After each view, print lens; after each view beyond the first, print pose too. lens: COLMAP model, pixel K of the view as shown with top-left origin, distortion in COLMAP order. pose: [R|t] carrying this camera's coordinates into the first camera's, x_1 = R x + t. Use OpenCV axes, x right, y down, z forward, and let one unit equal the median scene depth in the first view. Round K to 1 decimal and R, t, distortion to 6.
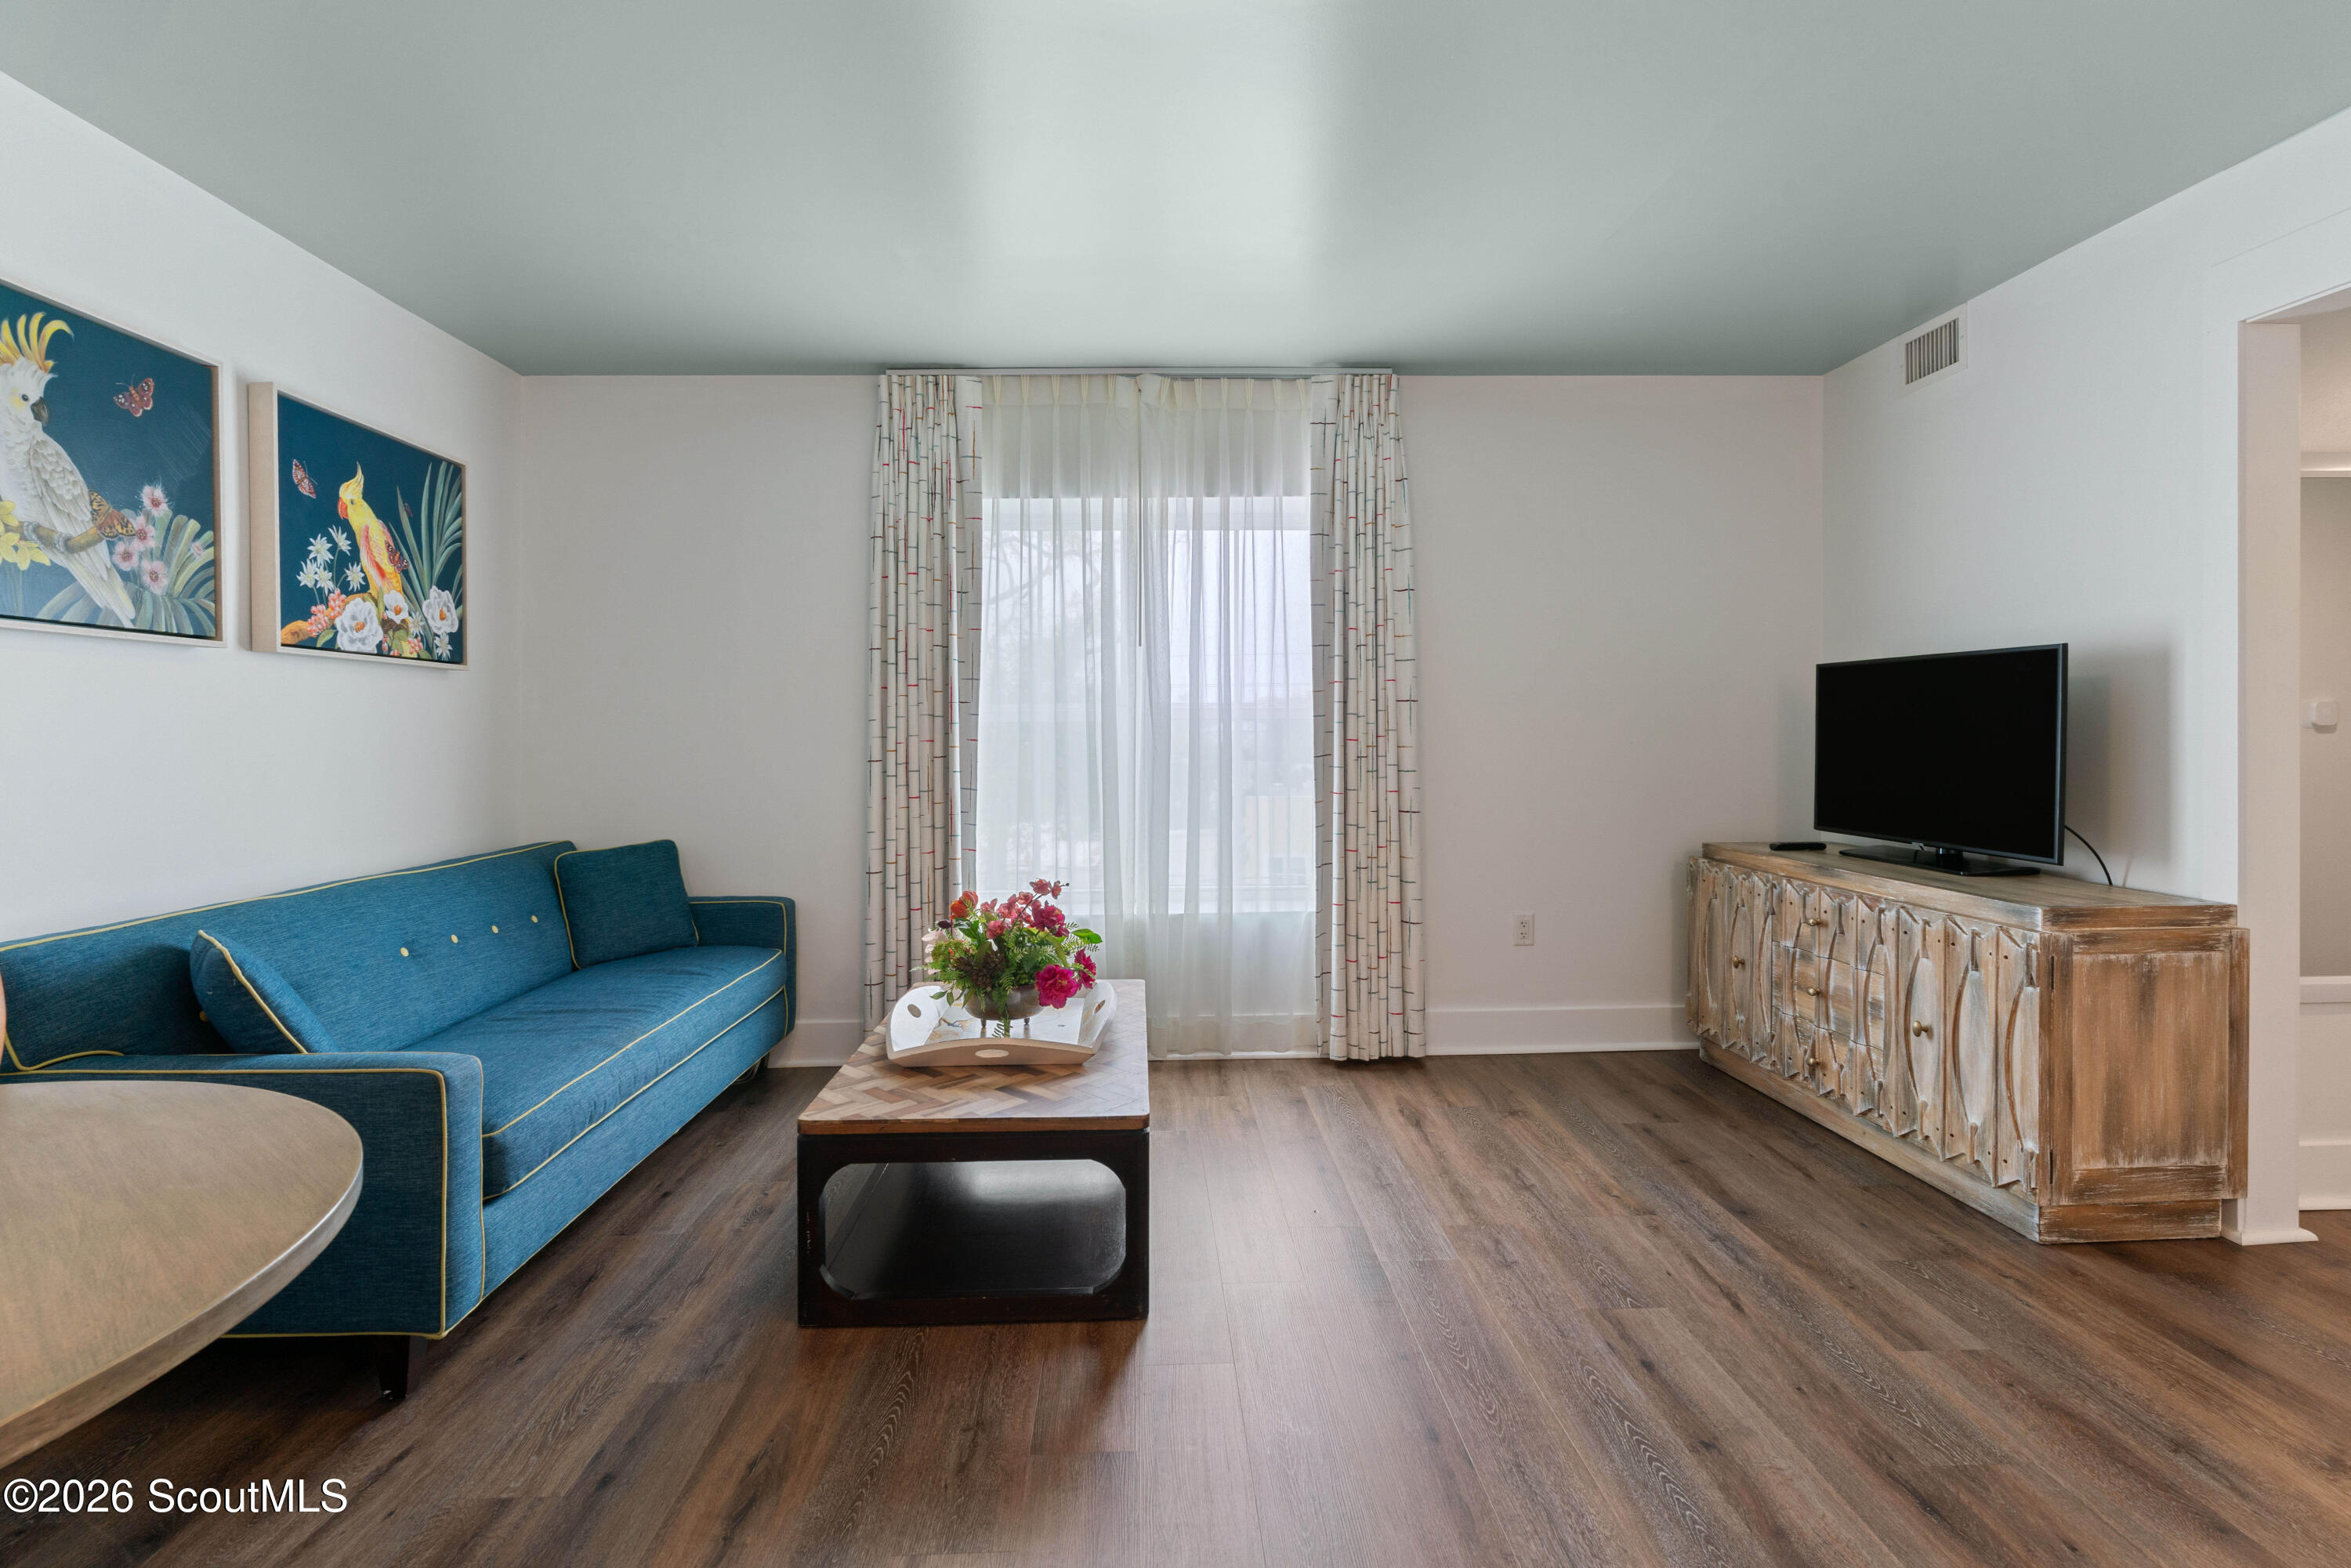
lens RADIAL K [[1128.5, 0, 1162.1], [0, 1128.5, 748.0], [0, 0, 1]] dist [0.006623, -0.003557]
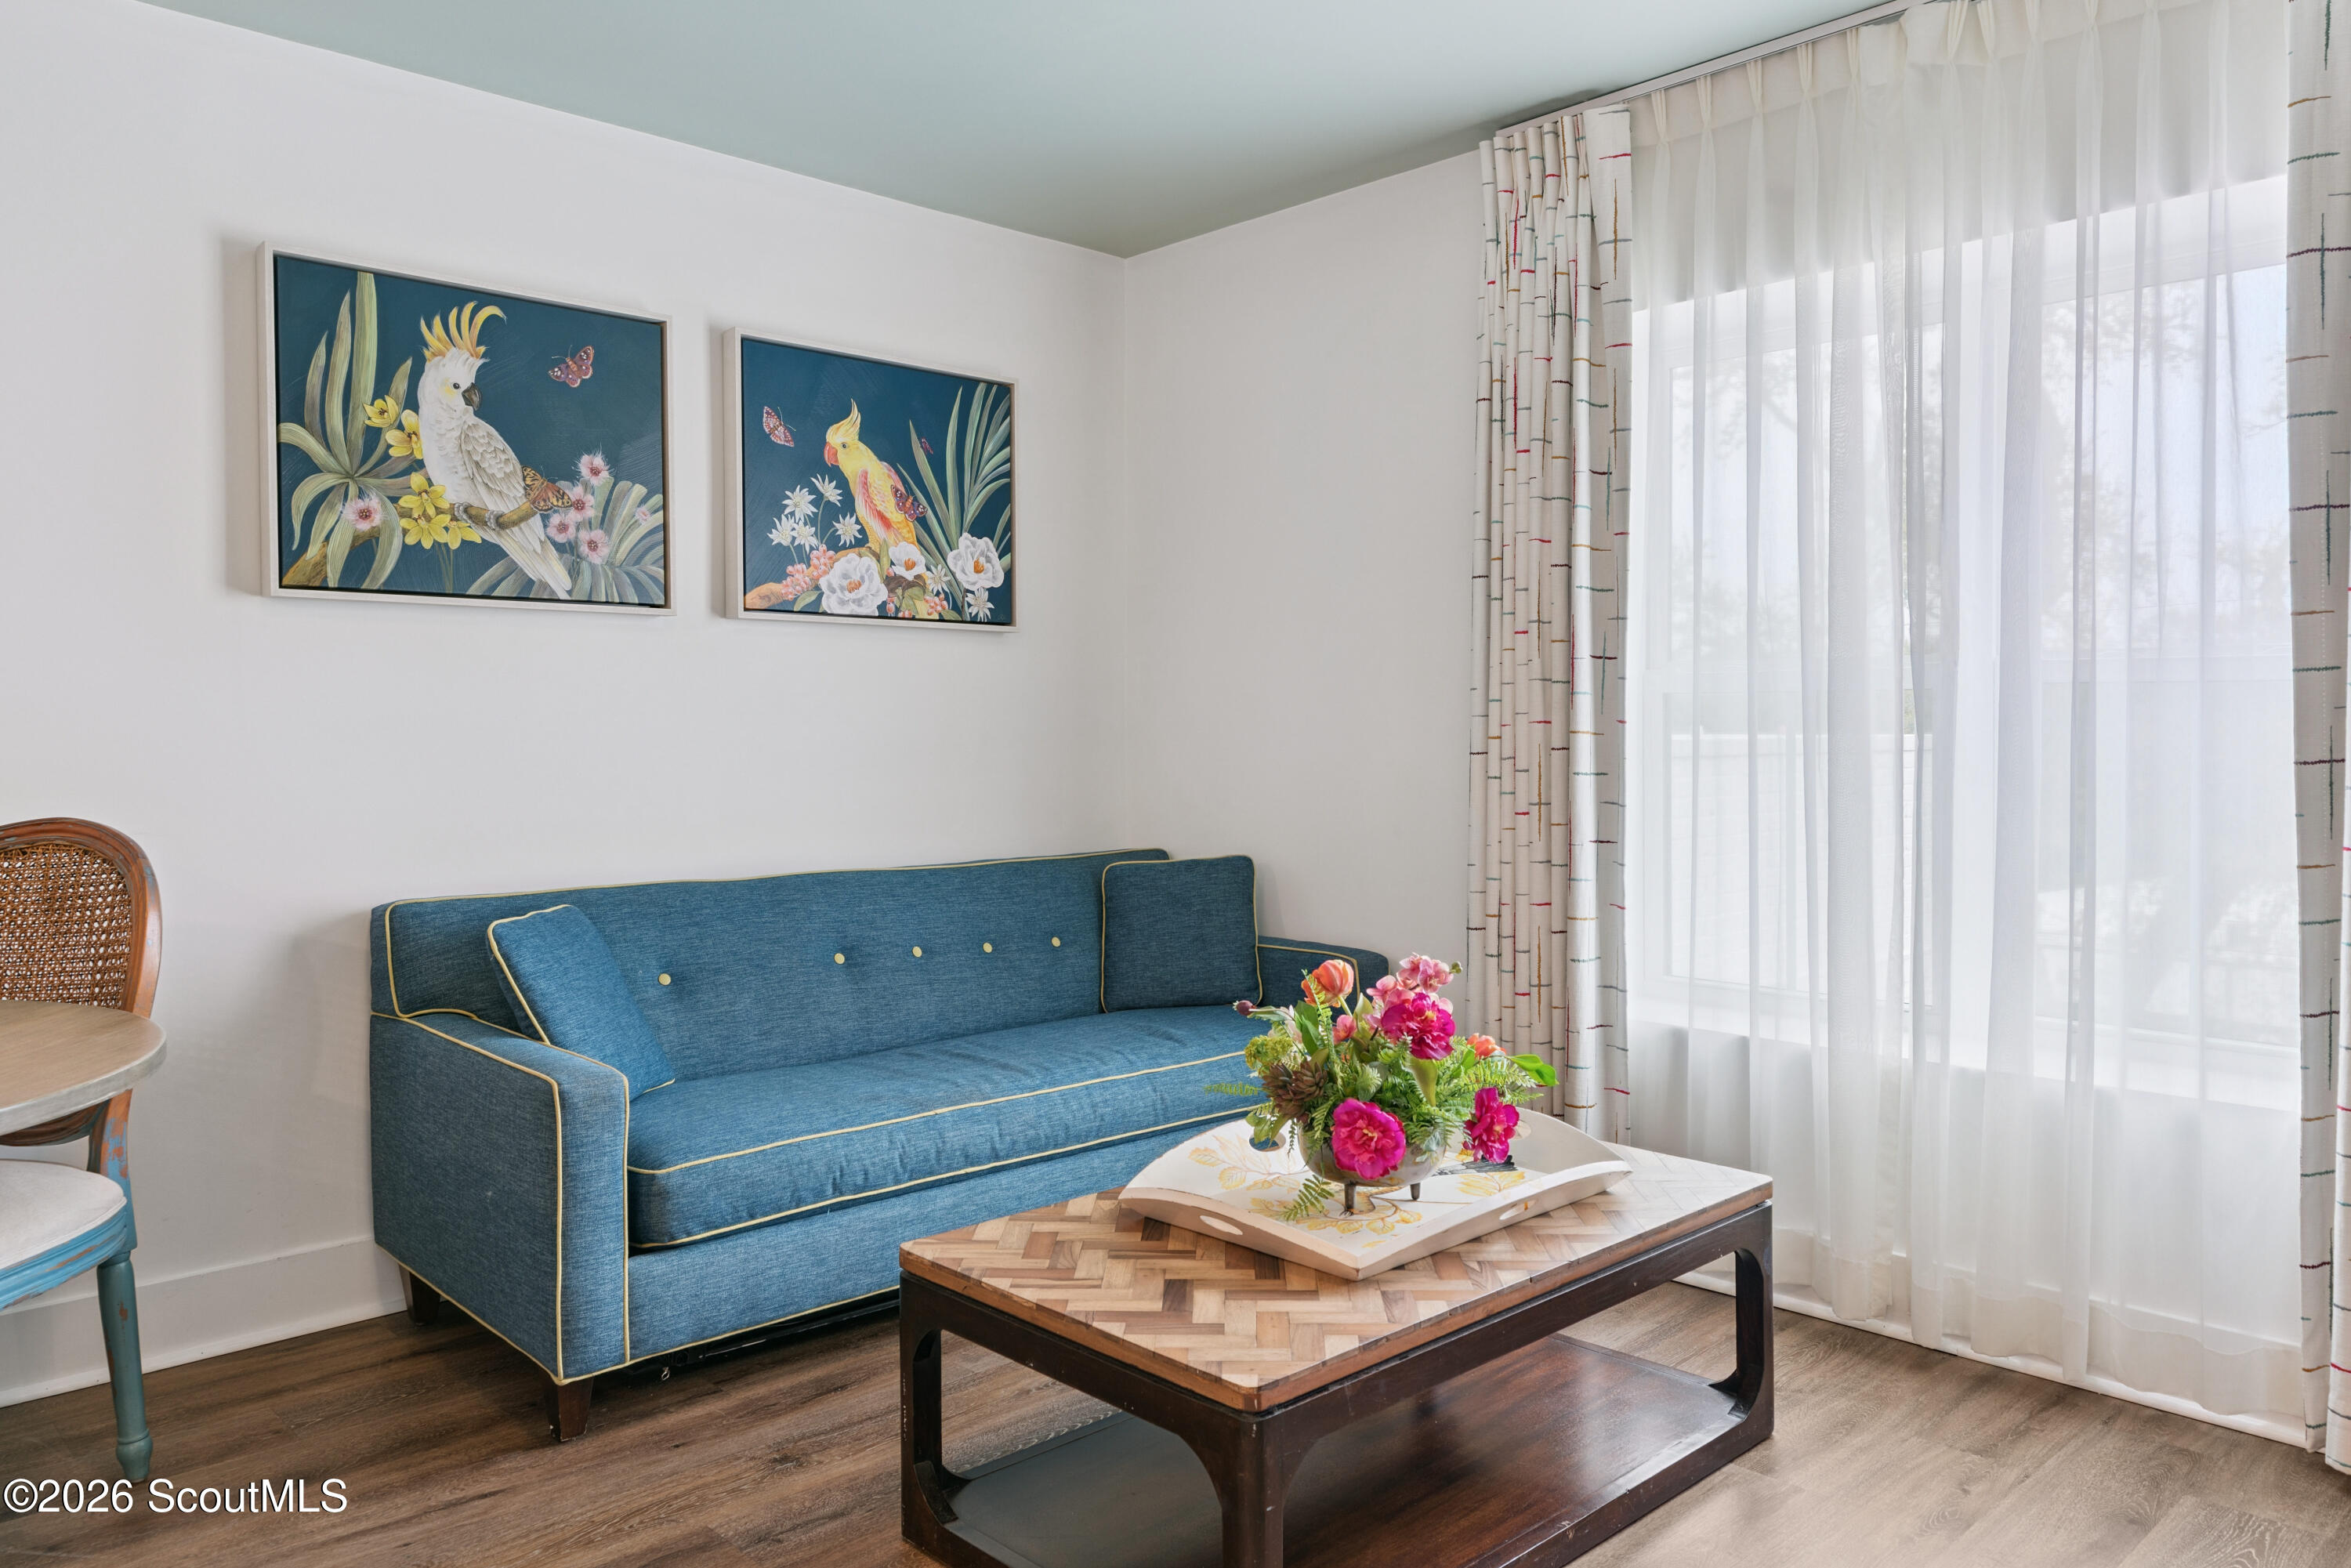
lens RADIAL K [[1660.8, 0, 1180.7], [0, 1660.8, 746.5], [0, 0, 1]] dist [-0.002128, 0.005535]
pose [[0.669576, 0.015999, -0.742571, 0.441118], [-0.015274, 0.999853, 0.007769, 0.004090], [0.742586, 0.006140, 0.669722, 0.335931]]
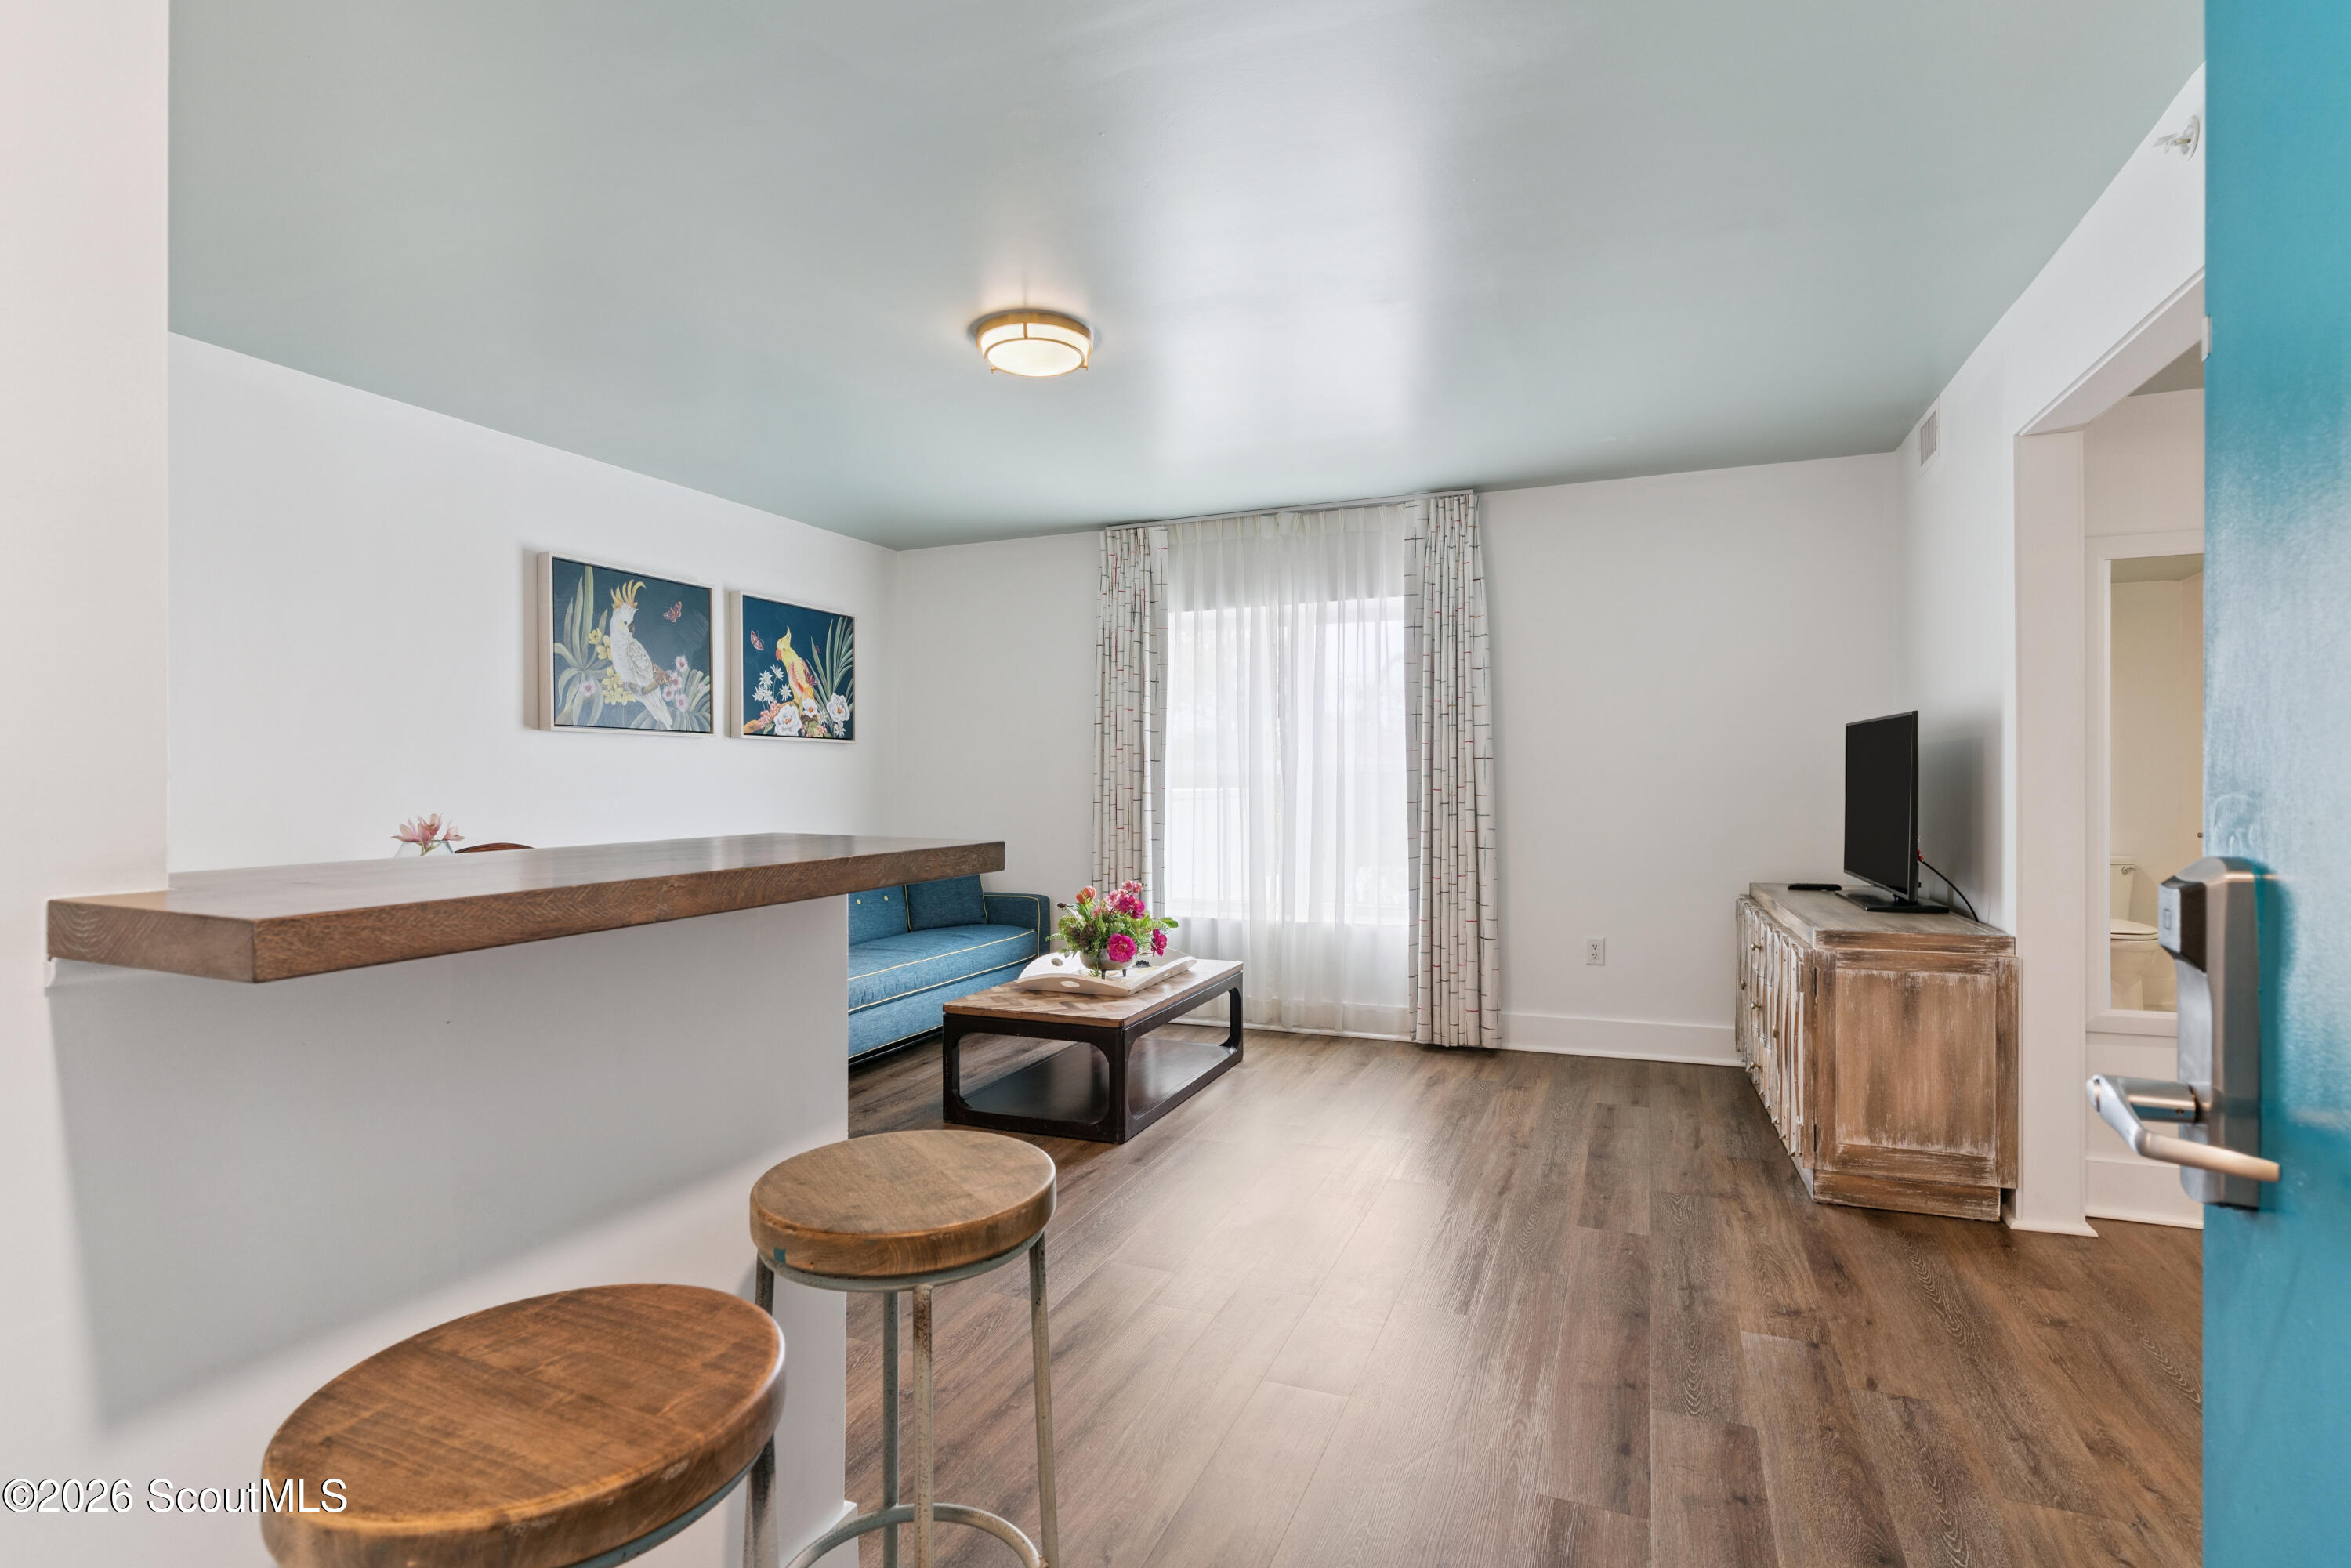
lens RADIAL K [[1150.8, 0, 1184.4], [0, 1150.8, 802.0], [0, 0, 1]] dist [-0.015691, 0.000811]
pose [[0.914097, 0.011026, -0.405346, 0.583120], [-0.008008, 0.999926, 0.009140, -0.003914], [0.405417, -0.005109, 0.914118, -0.378255]]
